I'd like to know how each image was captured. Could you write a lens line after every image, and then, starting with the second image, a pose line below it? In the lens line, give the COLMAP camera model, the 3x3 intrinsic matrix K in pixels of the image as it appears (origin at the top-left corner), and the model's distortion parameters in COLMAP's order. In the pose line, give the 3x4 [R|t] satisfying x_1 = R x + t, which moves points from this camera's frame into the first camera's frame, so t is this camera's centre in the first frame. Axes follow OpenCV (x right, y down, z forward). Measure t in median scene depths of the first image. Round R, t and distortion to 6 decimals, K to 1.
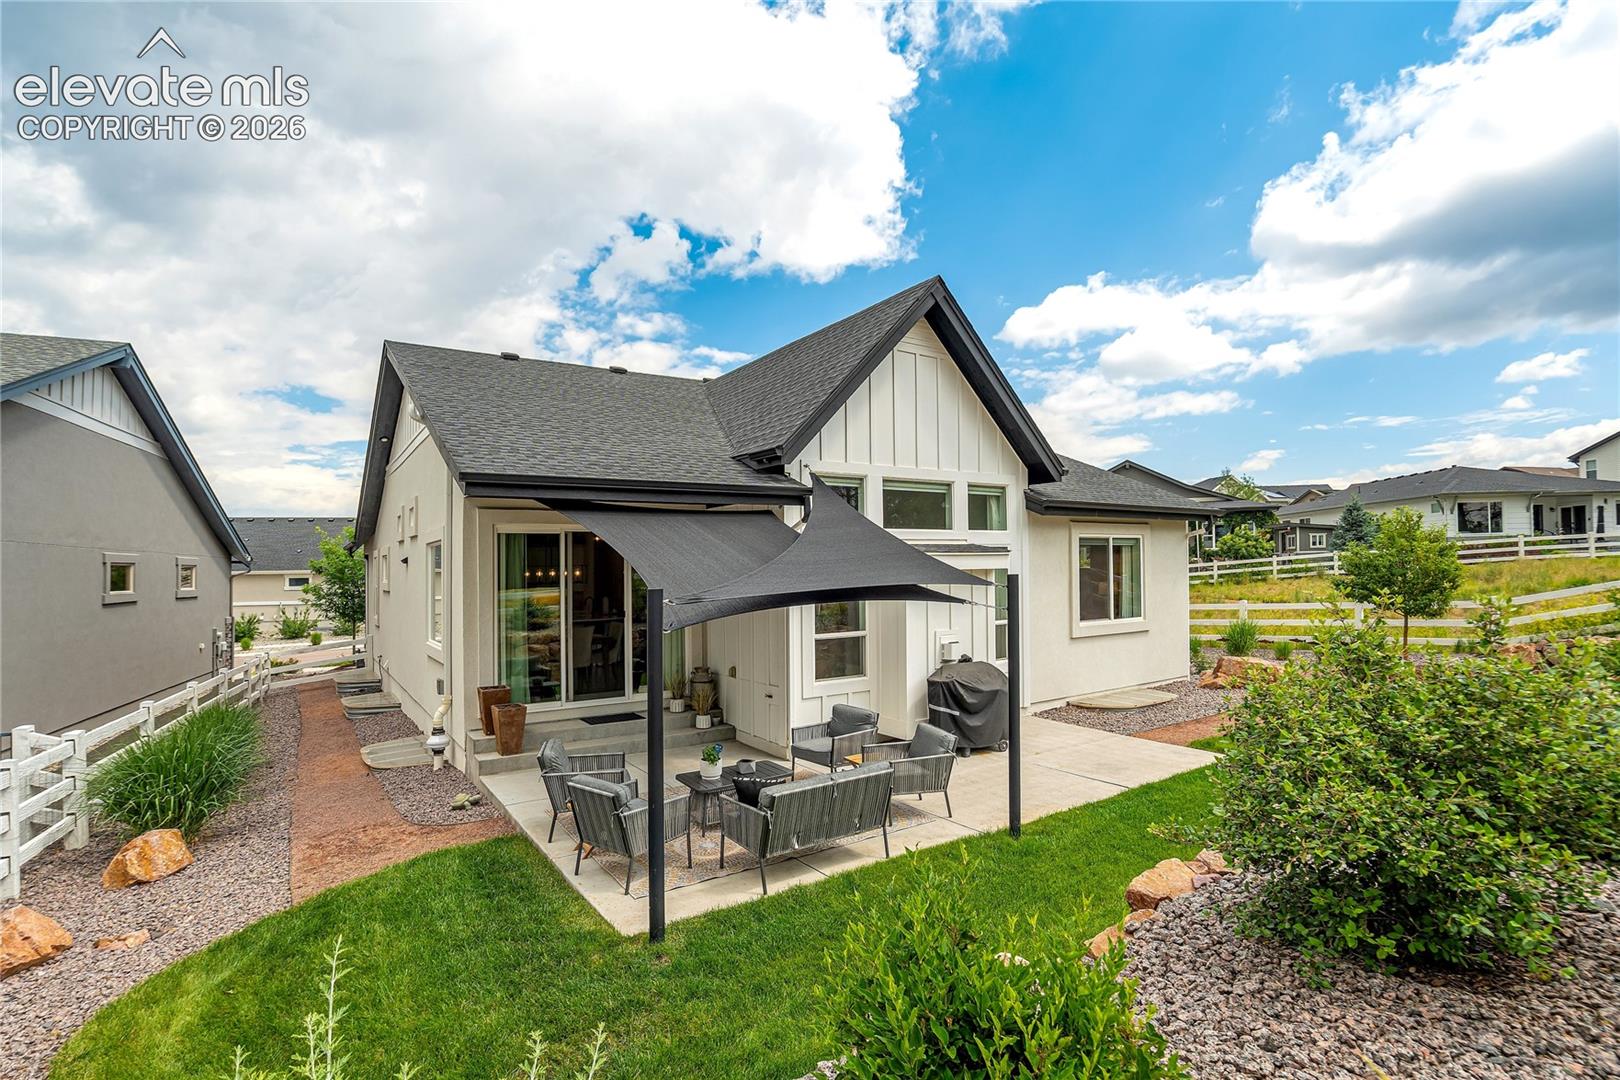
lens RADIAL K [[751.6, 0, 821.9], [0, 751.6, 554.1], [0, 0, 1]] dist [-0.048739, 0.016660]
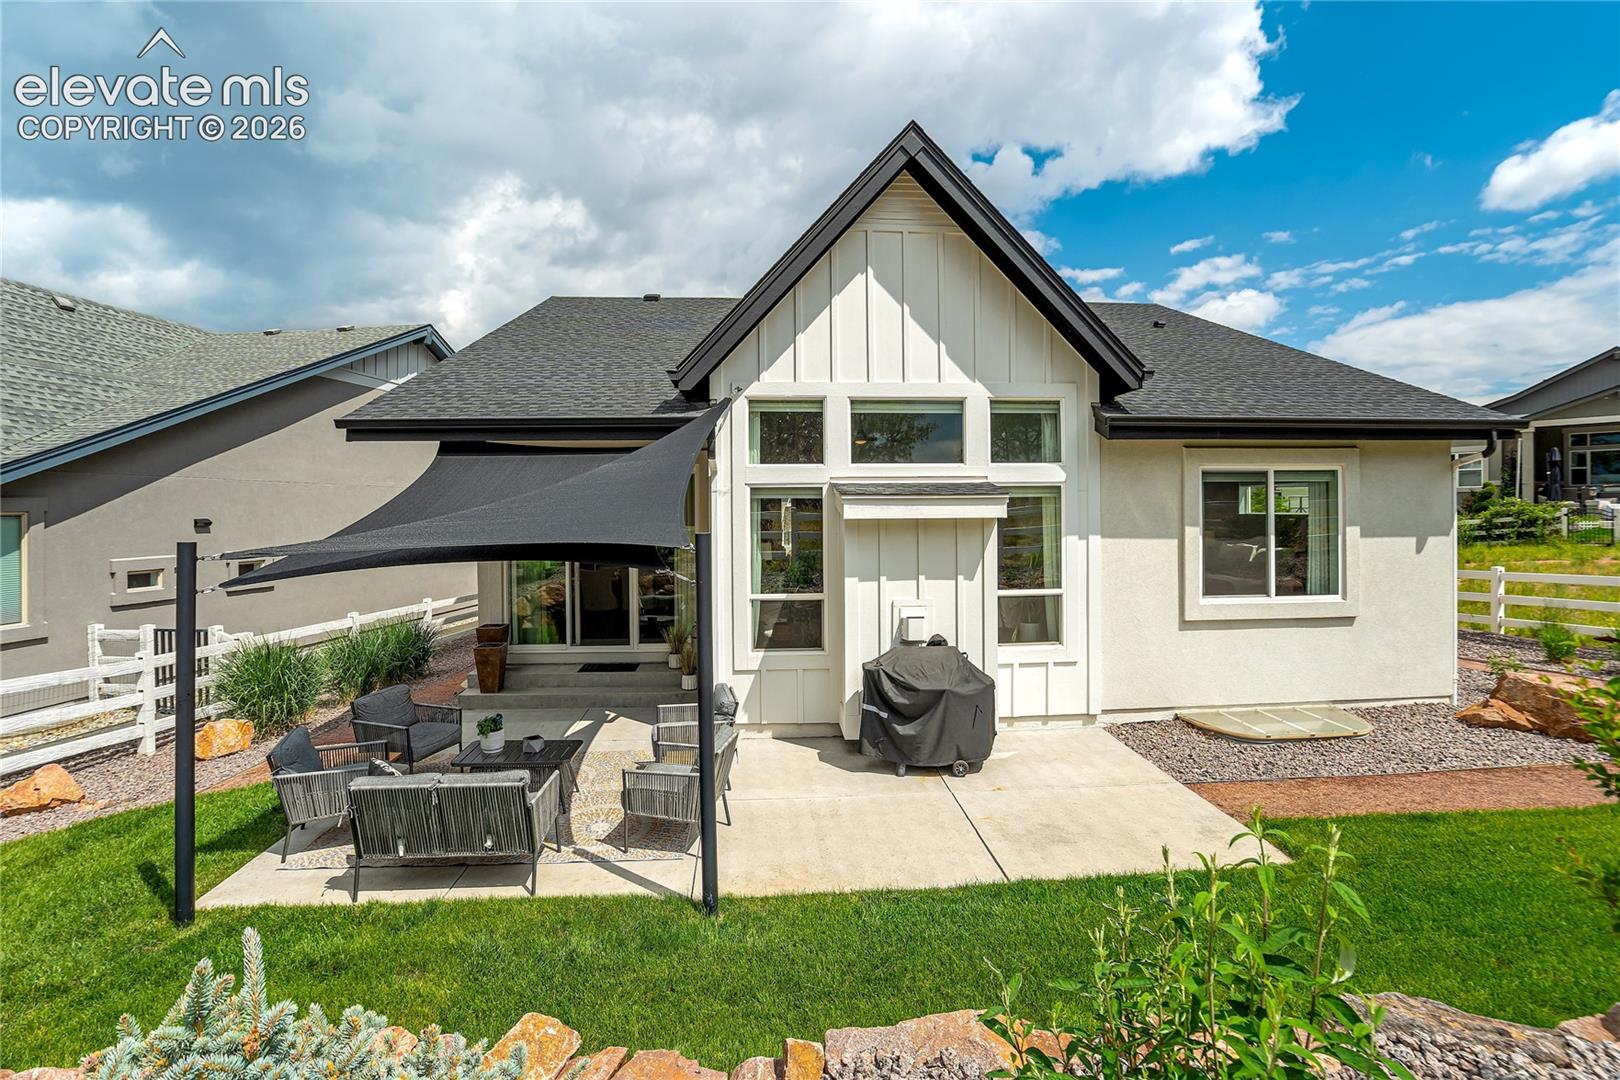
lens RADIAL K [[767.5, 0, 825.6], [0, 767.5, 485.5], [0, 0, 1]] dist [-0.036199, 0.003212]
pose [[0.873037, -0.005864, -0.487619, 0.404060], [0.002320, 0.999966, -0.007871, -0.004510], [0.487648, 0.005741, 0.873021, 0.256557]]
